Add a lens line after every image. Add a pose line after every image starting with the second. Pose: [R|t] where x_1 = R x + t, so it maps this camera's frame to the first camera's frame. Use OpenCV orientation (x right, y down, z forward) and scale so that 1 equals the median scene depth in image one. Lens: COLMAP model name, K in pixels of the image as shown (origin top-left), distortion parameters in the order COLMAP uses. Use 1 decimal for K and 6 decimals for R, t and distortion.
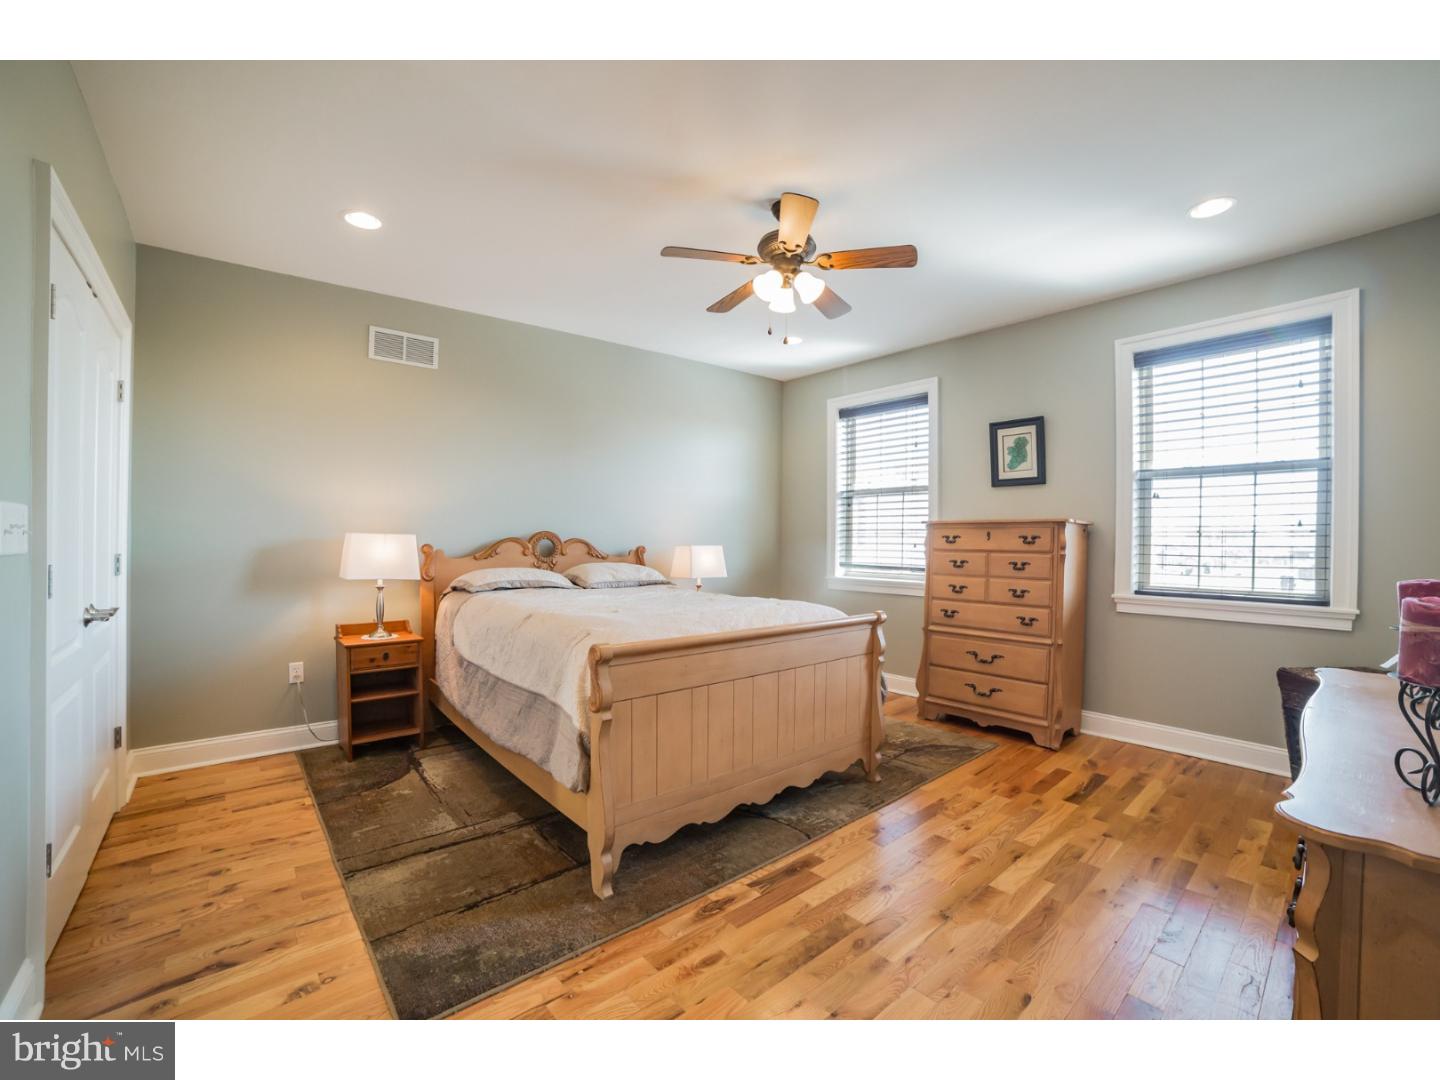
lens RADIAL K [[590.6, 0, 720.0], [0, 590.6, 540.0], [0, 0, 1]] dist [-0.000518, 0.000156]
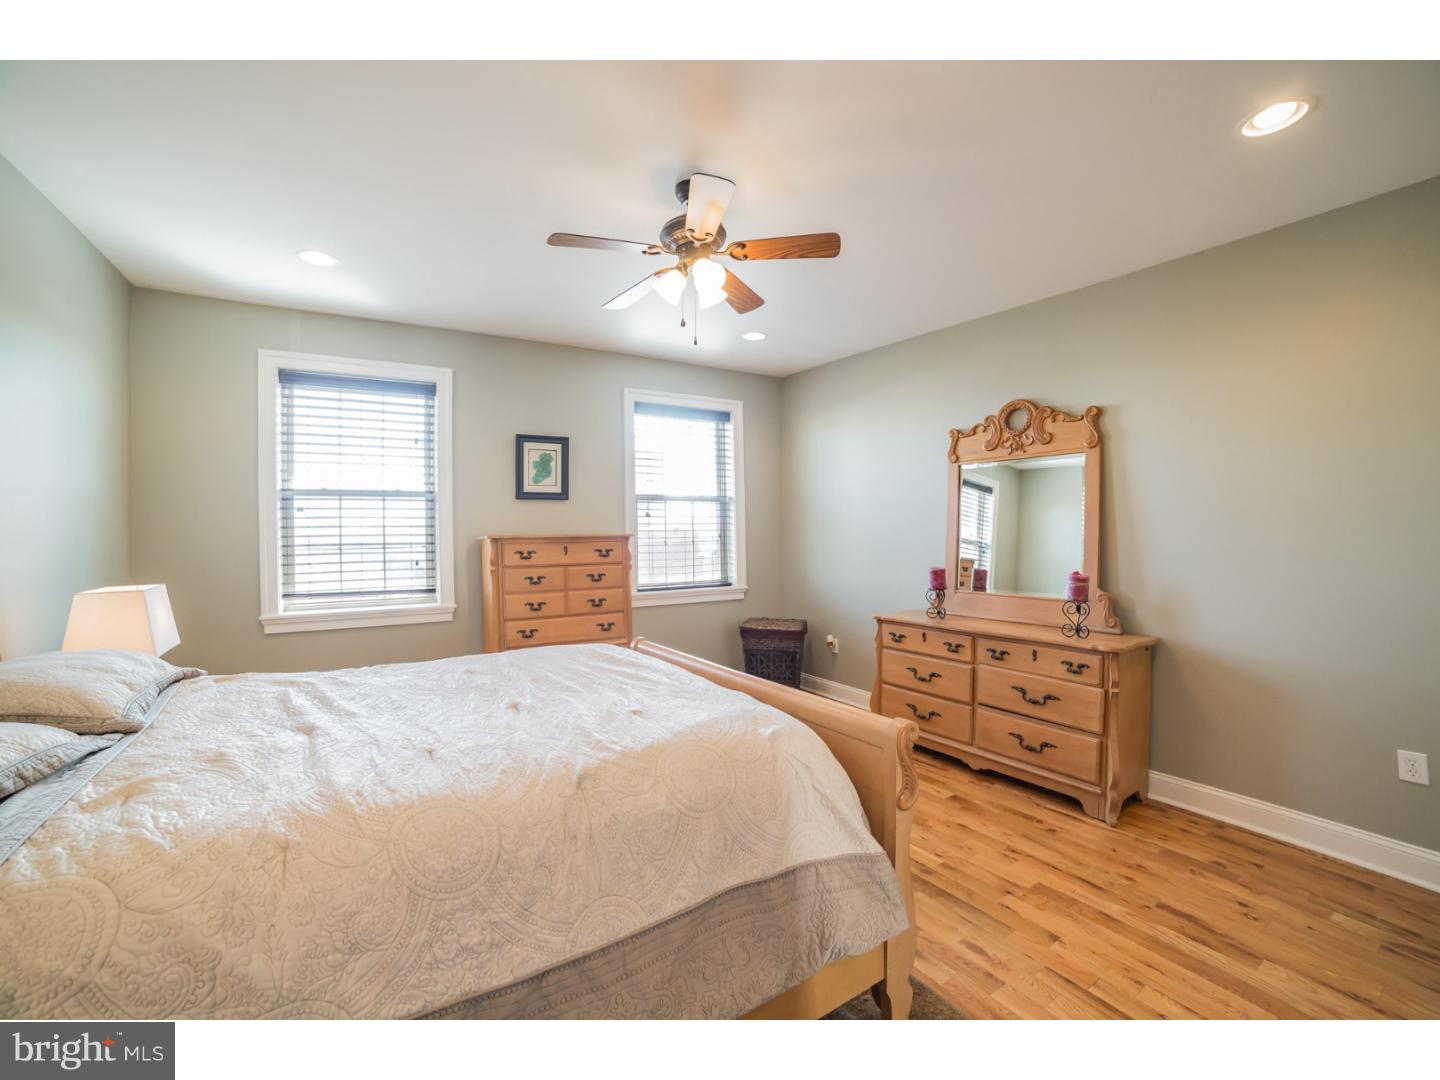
lens RADIAL K [[590.6, 0, 720.0], [0, 590.6, 540.0], [0, 0, 1]] dist [-0.000518, 0.000156]
pose [[0.314725, 0.006522, 0.949160, -0.411565], [0.022851, 0.999635, -0.014446, -0.001880], [-0.948908, 0.026236, 0.314461, 0.440279]]
